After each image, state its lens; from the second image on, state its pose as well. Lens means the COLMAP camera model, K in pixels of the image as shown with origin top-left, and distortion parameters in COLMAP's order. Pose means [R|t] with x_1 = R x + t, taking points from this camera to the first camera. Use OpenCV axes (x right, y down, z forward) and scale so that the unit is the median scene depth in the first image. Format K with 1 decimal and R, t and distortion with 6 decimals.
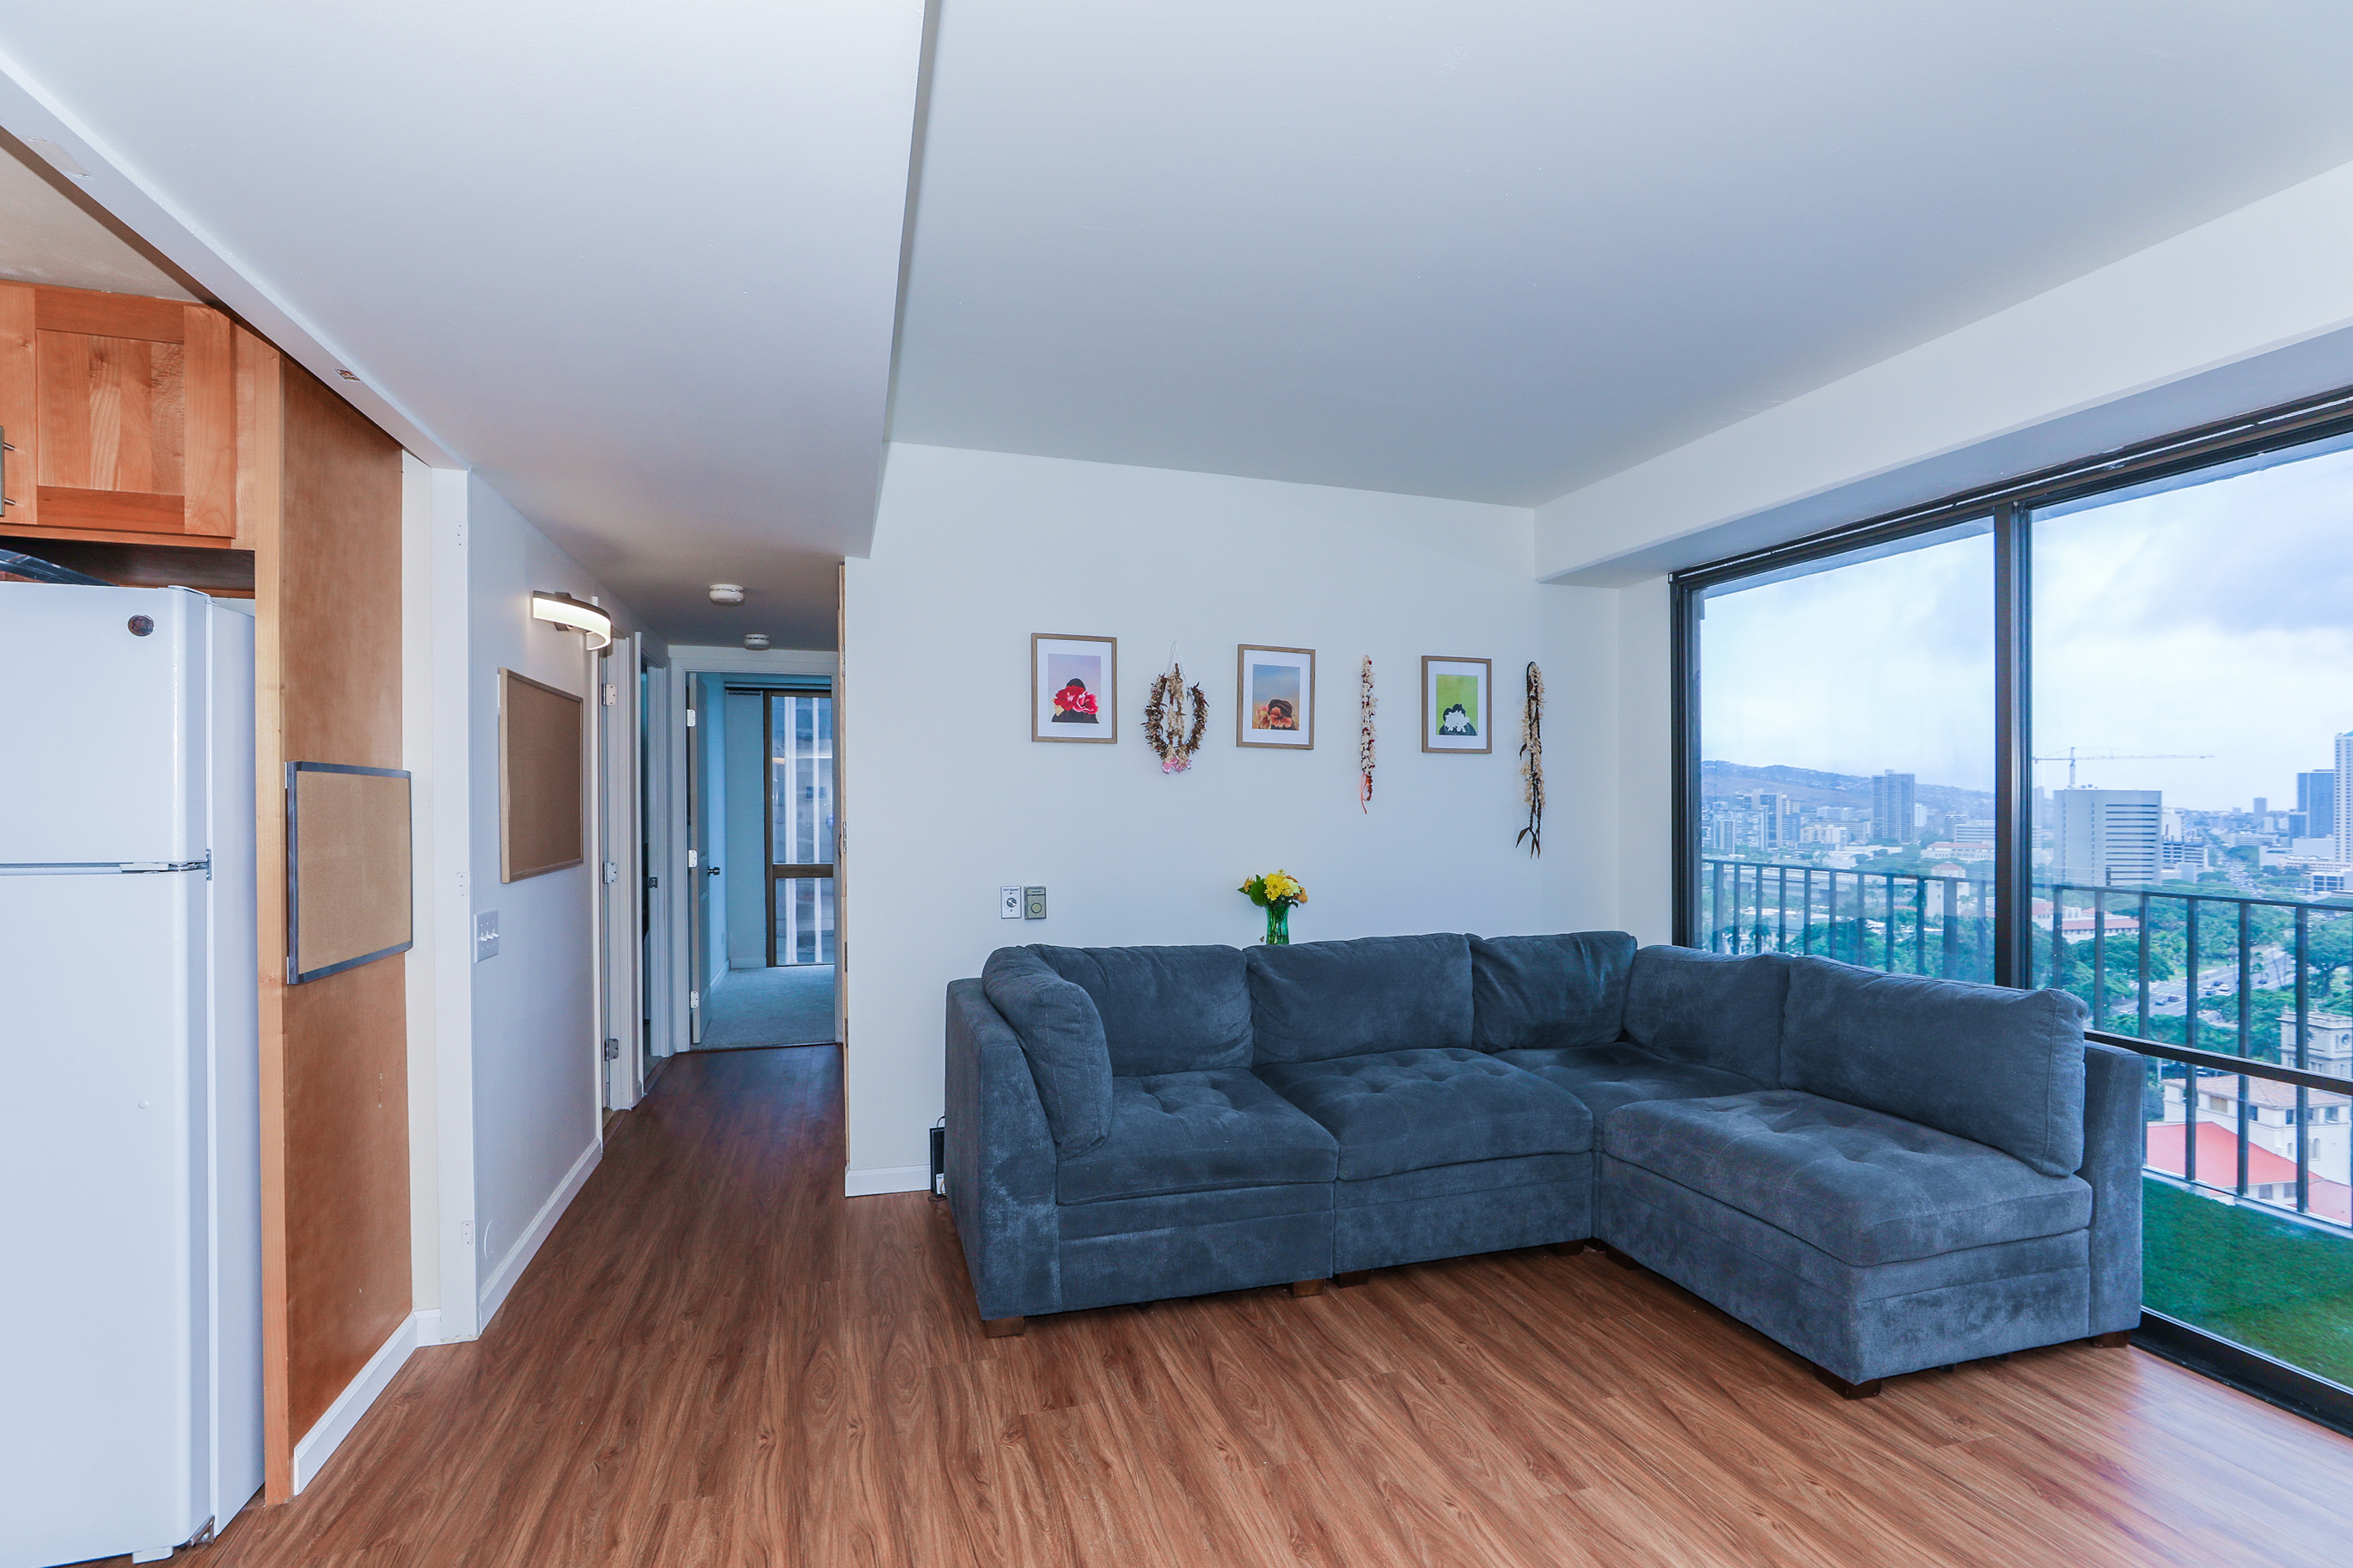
lens RADIAL K [[1073.5, 0, 1168.3], [0, 1073.5, 808.6], [0, 0, 1]] dist [-0.020069, 0.006718]
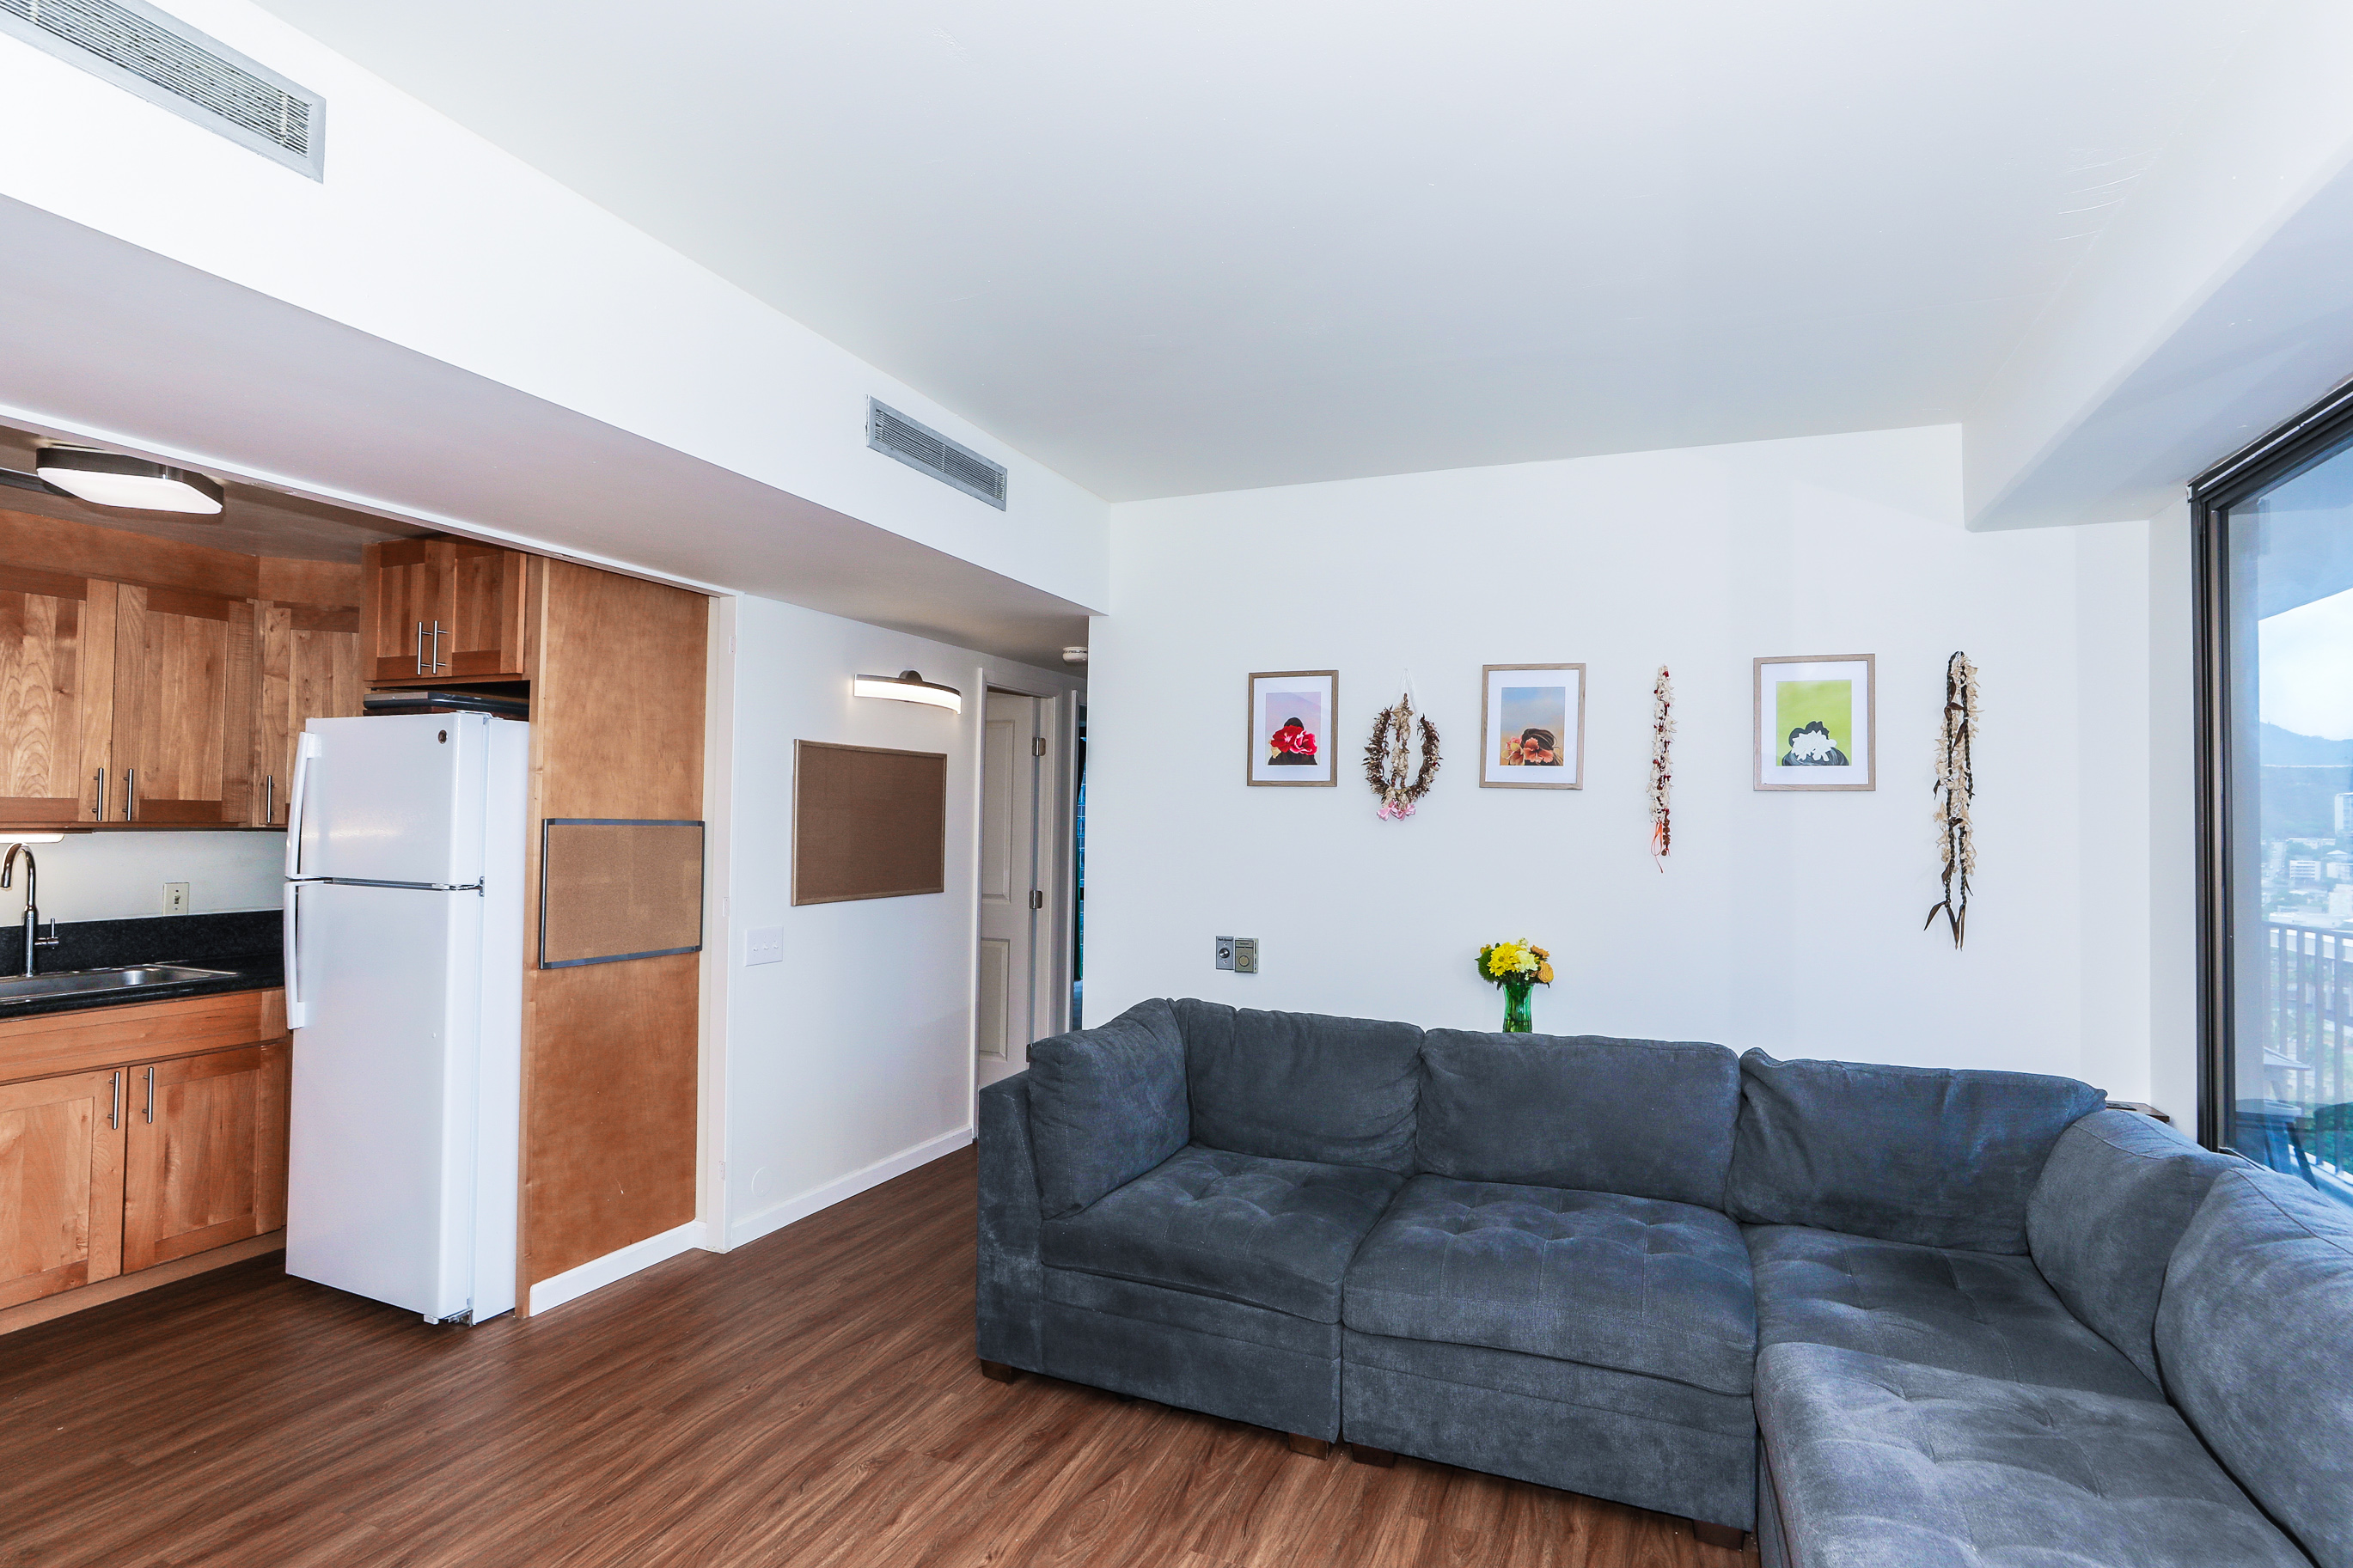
lens RADIAL K [[1121.0, 0, 1201.3], [0, 1121.0, 792.4], [0, 0, 1]] dist [-0.032201, 0.013185]
pose [[0.777563, -0.008962, -0.628742, 0.466883], [-0.014513, 0.999376, -0.032193, -0.023870], [0.628638, 0.034157, 0.776948, 0.196246]]
